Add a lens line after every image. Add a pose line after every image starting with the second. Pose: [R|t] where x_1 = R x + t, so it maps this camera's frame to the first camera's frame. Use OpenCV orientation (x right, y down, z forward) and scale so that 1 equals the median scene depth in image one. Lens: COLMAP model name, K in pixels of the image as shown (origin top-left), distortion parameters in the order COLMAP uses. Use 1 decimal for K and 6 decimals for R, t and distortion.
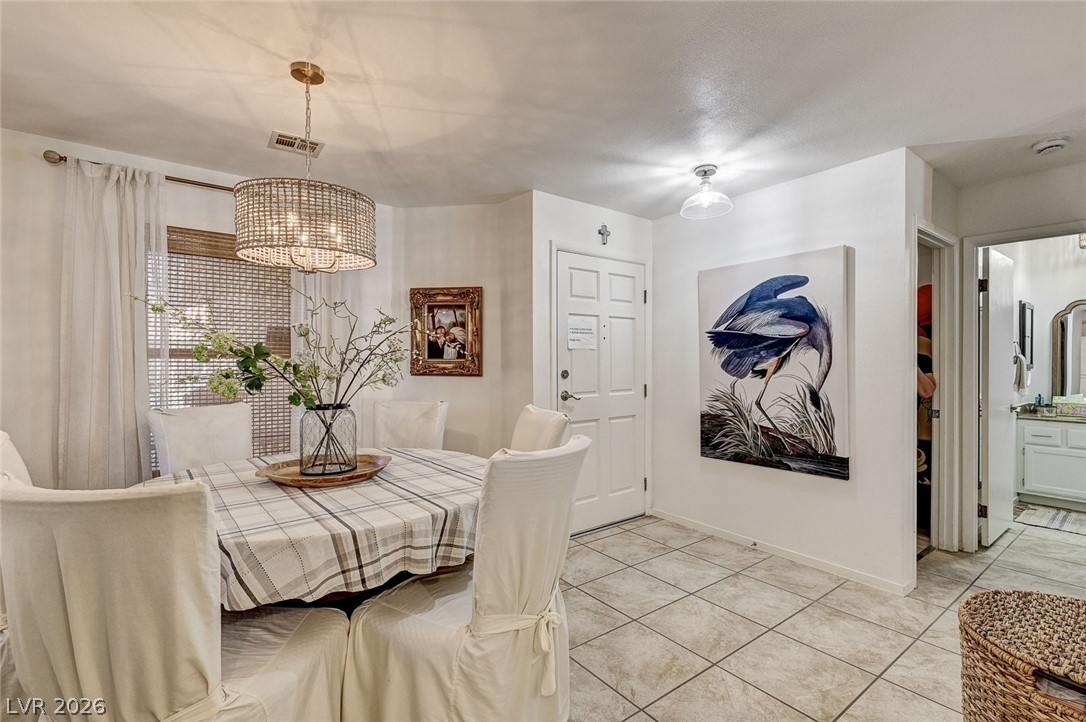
lens RADIAL K [[495.4, 0, 549.8], [0, 495.4, 362.9], [0, 0, 1]] dist [-0.003438, 0.000264]
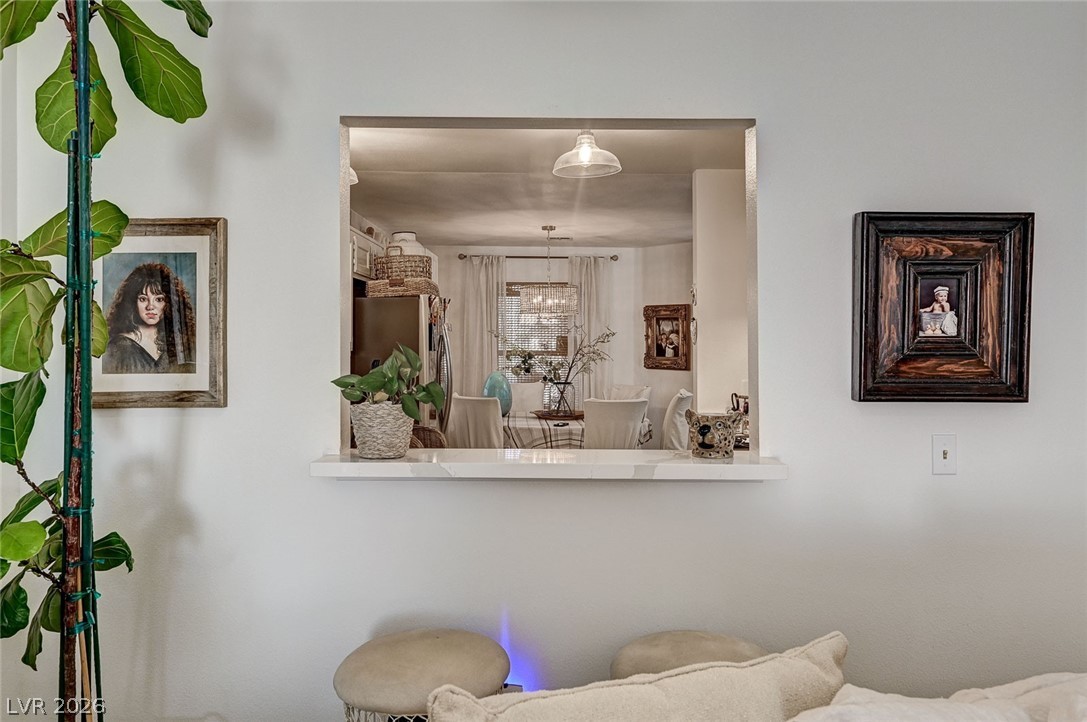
lens RADIAL K [[796.1, 0, 537.6], [0, 796.1, 337.2], [0, 0, 1]] dist [0.000404, 0.002359]
pose [[0.784987, -0.000999, -0.619512, 1.100495], [-0.006618, 0.999928, -0.009998, -0.048068], [0.619478, 0.011948, 0.784923, -1.192375]]
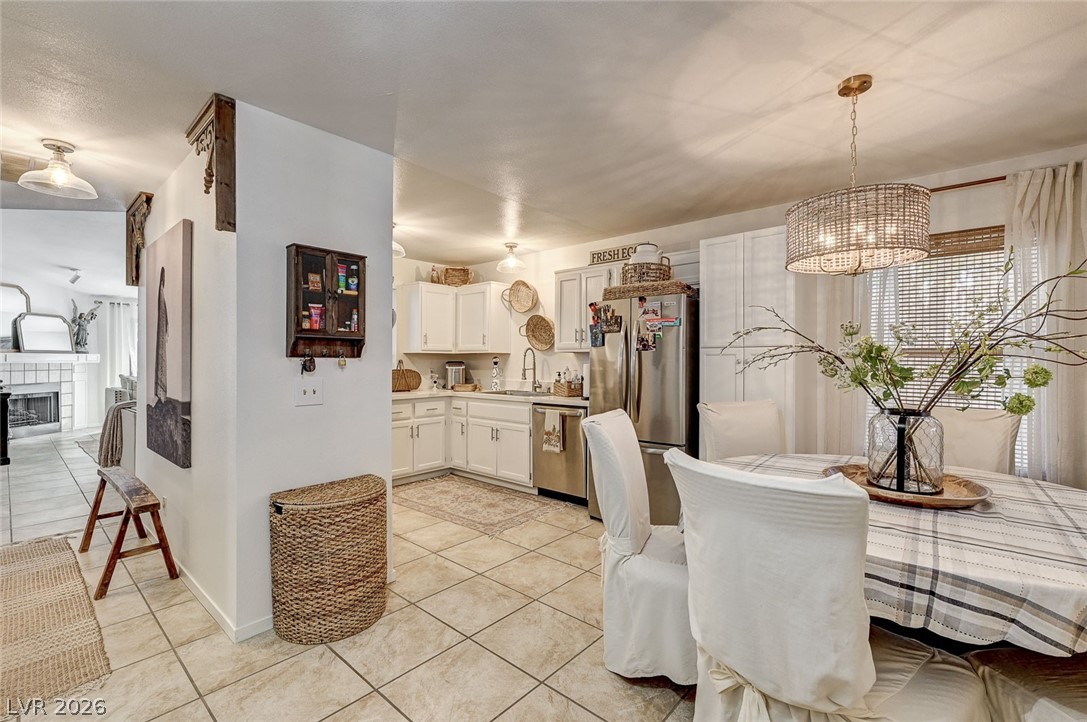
lens RADIAL K [[470.9, 0, 558.8], [0, 470.9, 362.6], [0, 0, 1]] dist [-0.004360, 0.001204]
pose [[-0.976235, 0.001602, -0.216709, 0.230982], [-0.000700, 0.999944, 0.010546, -0.003289], [0.216714, 0.010447, -0.976179, 1.243383]]
